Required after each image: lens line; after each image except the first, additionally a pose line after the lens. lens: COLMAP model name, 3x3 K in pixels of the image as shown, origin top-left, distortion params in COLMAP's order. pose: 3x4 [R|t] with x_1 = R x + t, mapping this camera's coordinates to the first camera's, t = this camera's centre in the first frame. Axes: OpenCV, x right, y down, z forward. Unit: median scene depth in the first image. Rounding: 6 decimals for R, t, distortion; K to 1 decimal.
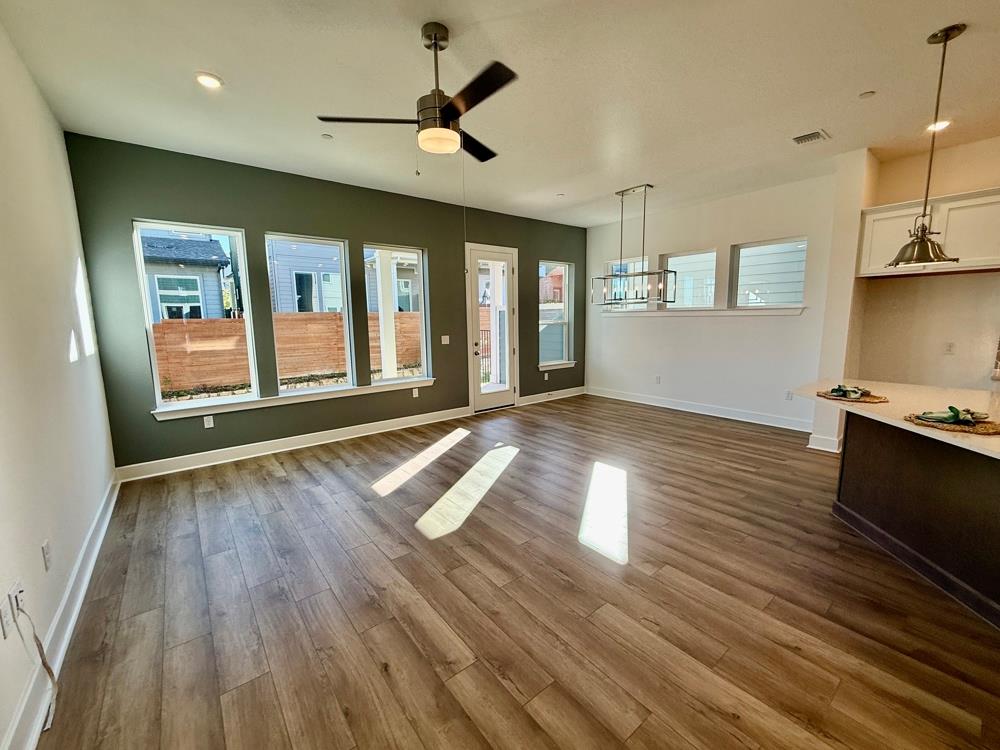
lens RADIAL K [[406.3, 0, 499.0], [0, 406.3, 374.2], [0, 0, 1]] dist [-0.000998, 0.000691]
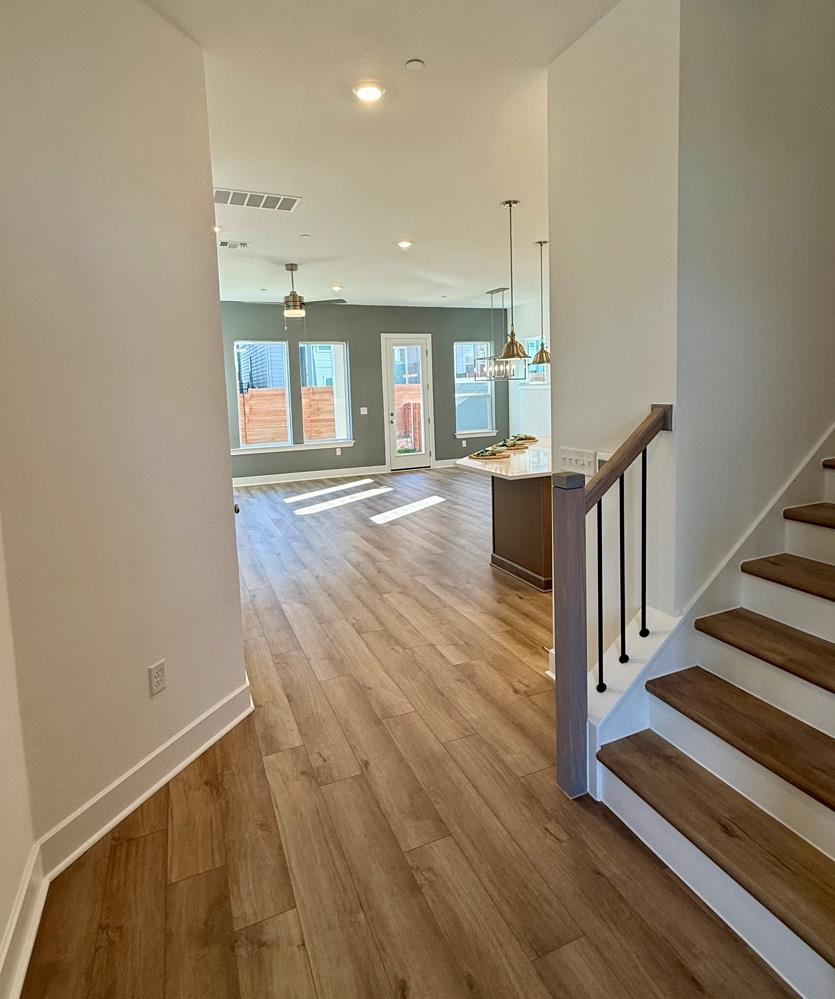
lens RADIAL K [[563.1, 0, 432.4], [0, 563.1, 453.7], [0, 0, 1]] dist [-0.008927, -0.001083]
pose [[0.969983, 0.013945, -0.242774, 0.478415], [-0.017969, 0.999735, -0.014371, 0.066736], [0.242509, 0.018302, 0.969976, -0.615150]]
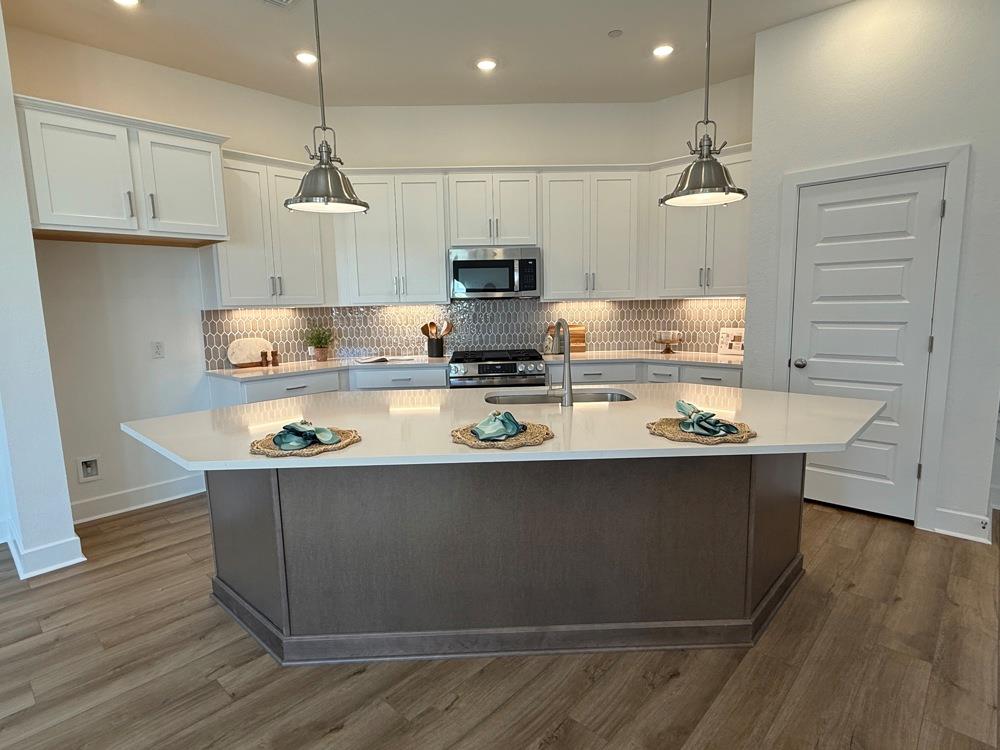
lens RADIAL K [[536.1, 0, 498.8], [0, 536.1, 374.2], [0, 0, 1]] dist [0.002093, -0.001731]
pose [[-0.152935, -0.115809, 0.981427, 0.065455], [0.160857, 0.976948, 0.140346, -0.038838], [-0.975057, 0.179333, -0.130781, 0.367077]]
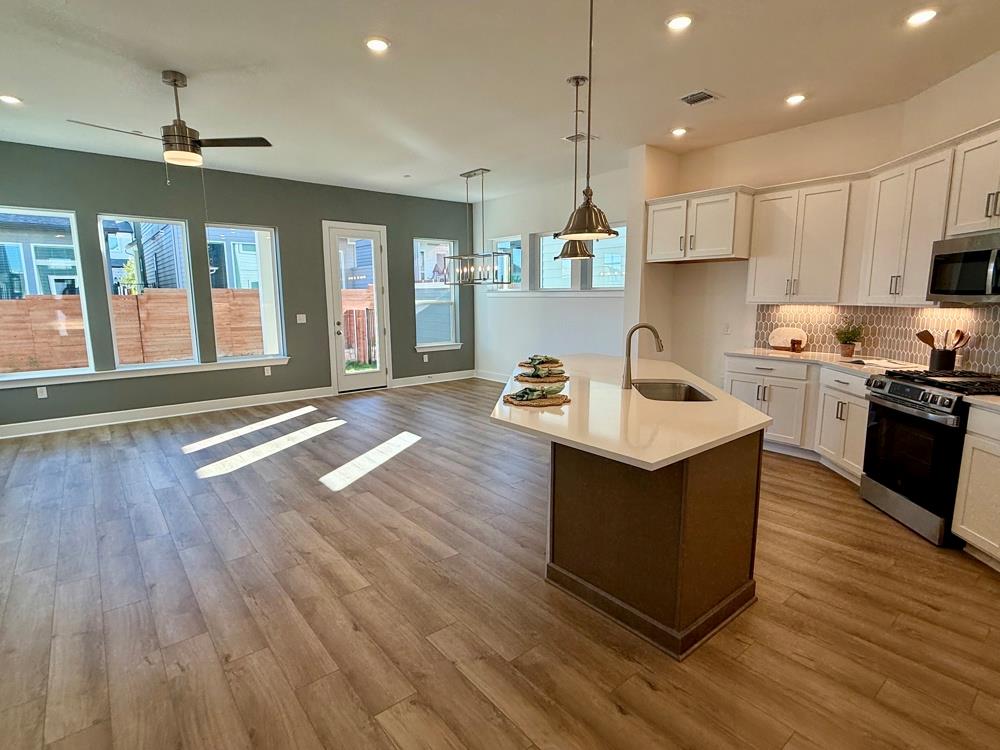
lens RADIAL K [[503.4, 0, 499.5], [0, 503.4, 376.8], [0, 0, 1]] dist [-0.005231, 0.002961]
pose [[0.999768, 0.006279, 0.020600, 0.312821], [-0.006714, 0.999755, 0.021088, 0.027294], [-0.020462, -0.021222, 0.999565, -0.232635]]
